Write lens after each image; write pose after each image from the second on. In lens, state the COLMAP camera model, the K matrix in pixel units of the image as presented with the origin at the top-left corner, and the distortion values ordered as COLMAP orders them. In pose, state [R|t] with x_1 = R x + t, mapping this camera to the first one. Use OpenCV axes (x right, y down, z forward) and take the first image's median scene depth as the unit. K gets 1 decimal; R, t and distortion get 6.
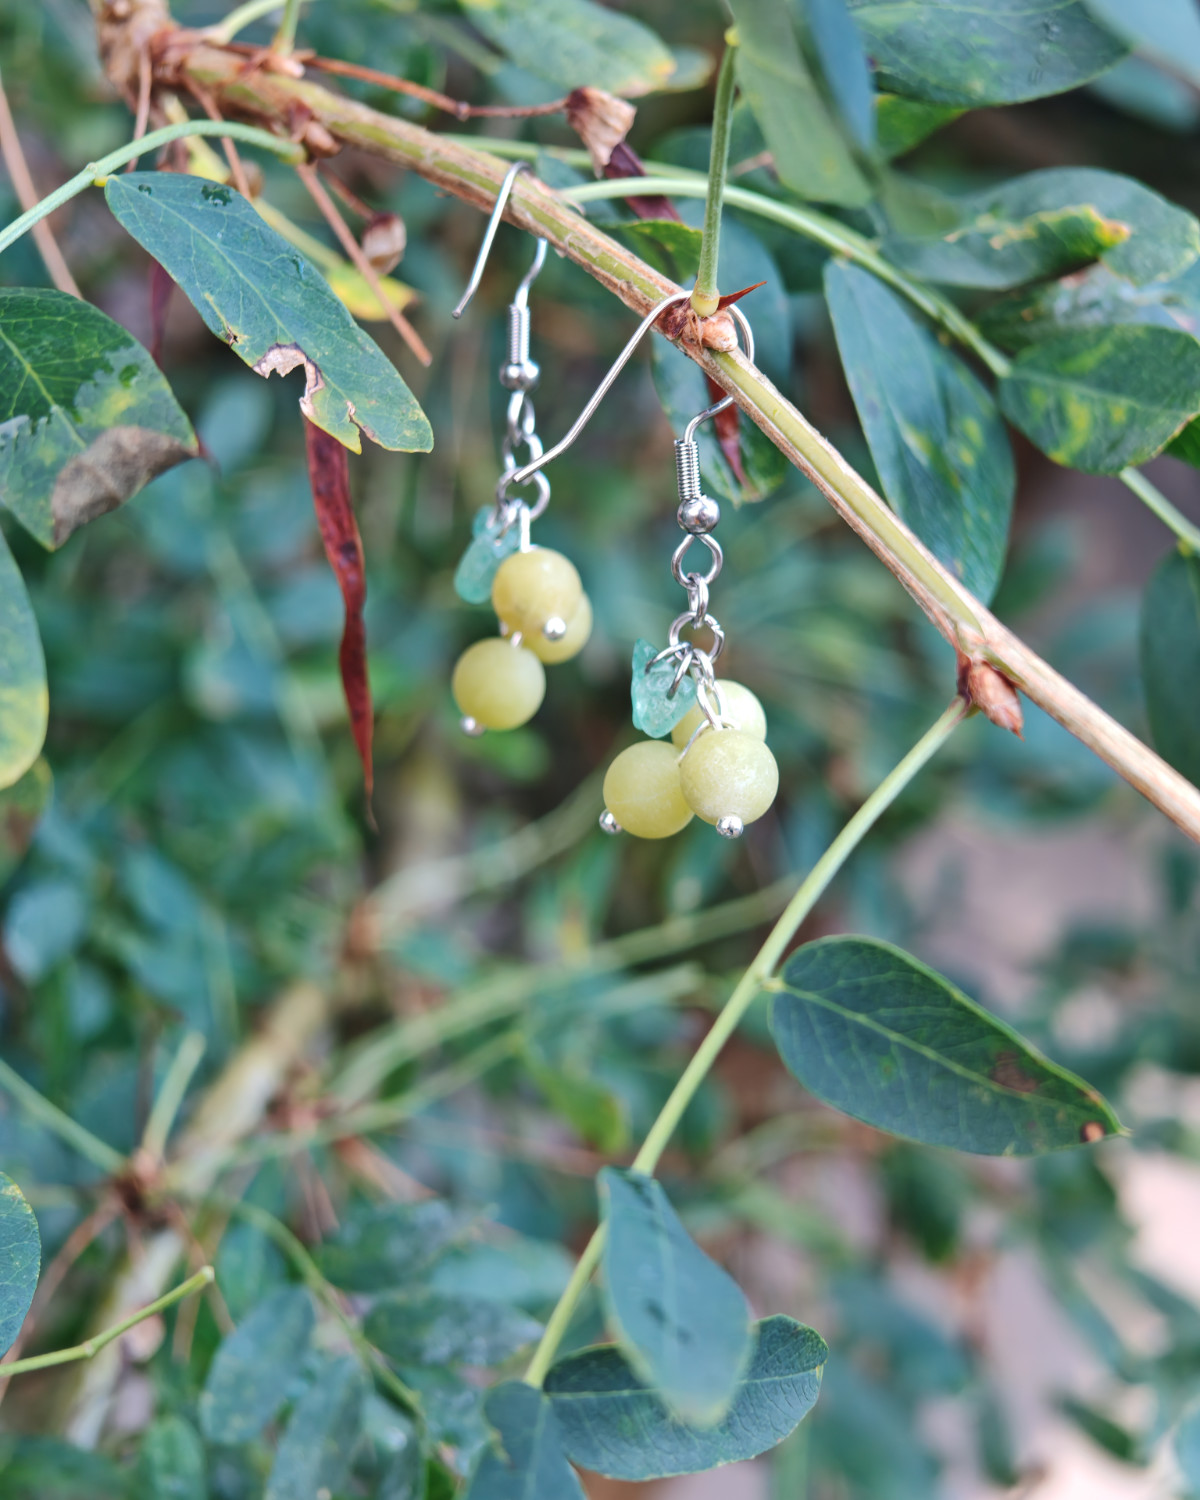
lens RADIAL K [[3115.4, 0, 595.5], [0, 3115.4, 768.3], [0, 0, 1]] dist [0.052338, 0.334750]
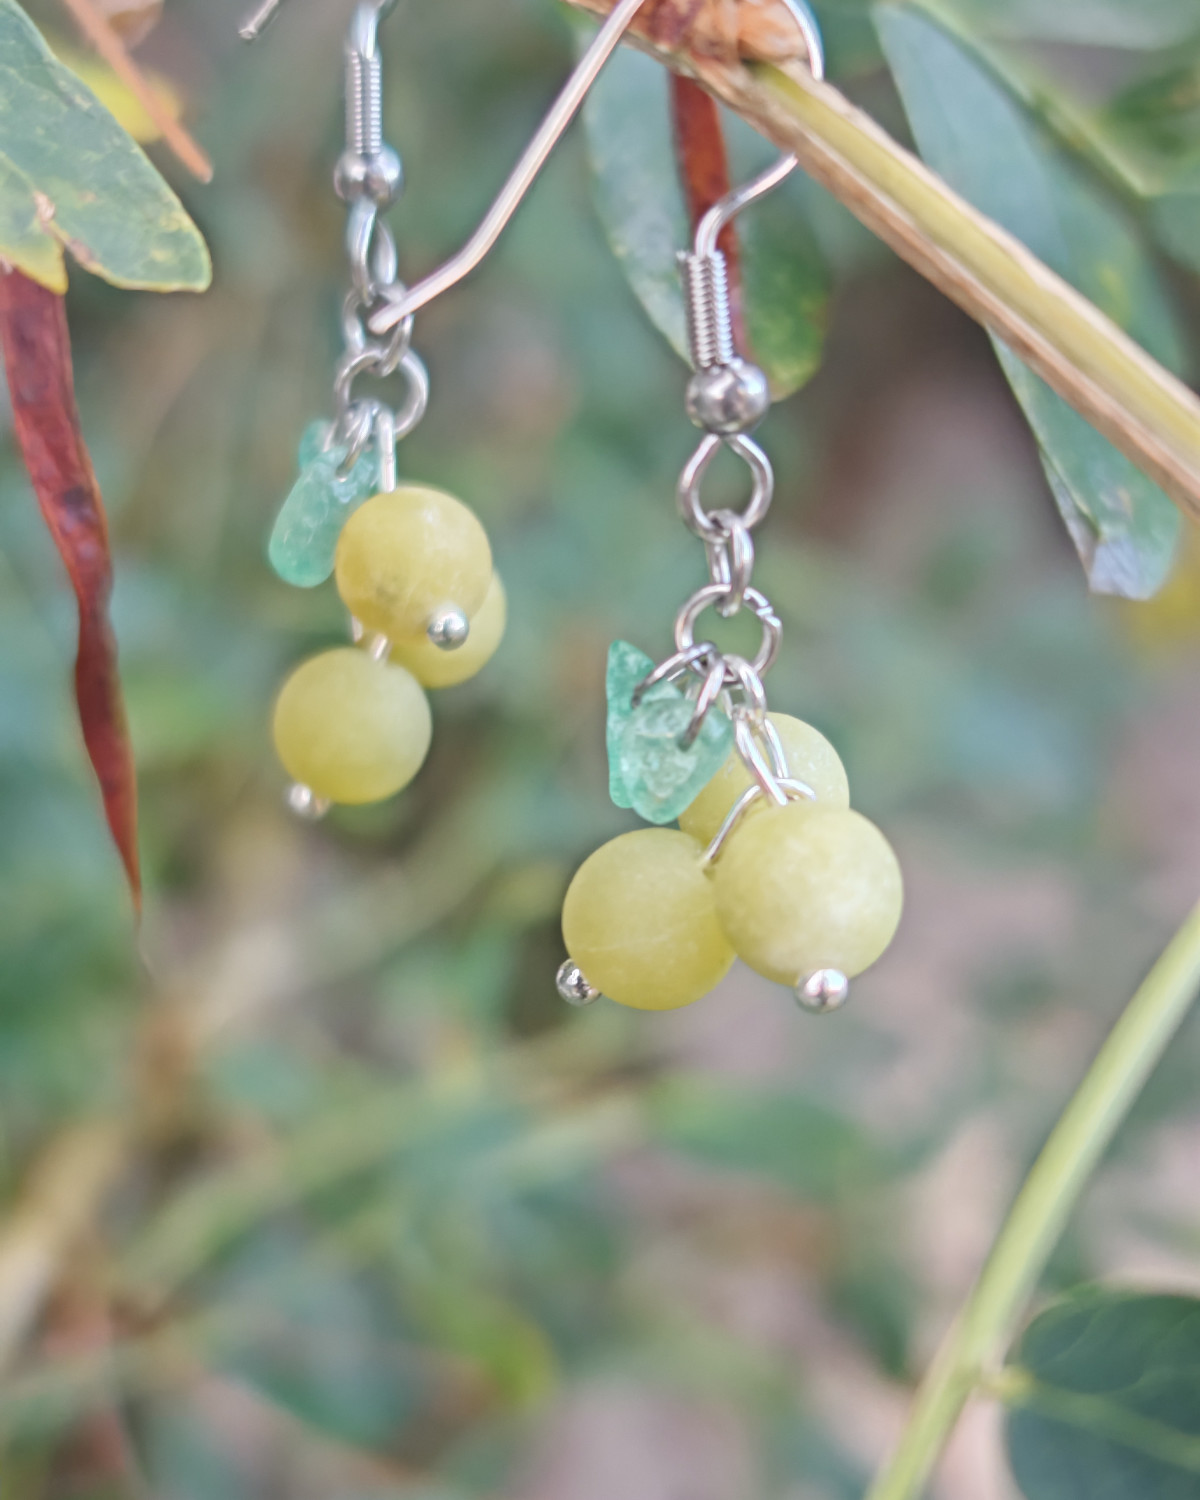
lens RADIAL K [[2532.2, 0, 640.8], [0, 2532.2, 804.4], [0, 0, 1]] dist [0.243279, -1.640972]
pose [[0.995147, -0.040265, 0.089784, -0.022254], [0.038177, 0.998962, 0.024845, -0.023769], [-0.090691, -0.021297, 0.995651, 0.565703]]
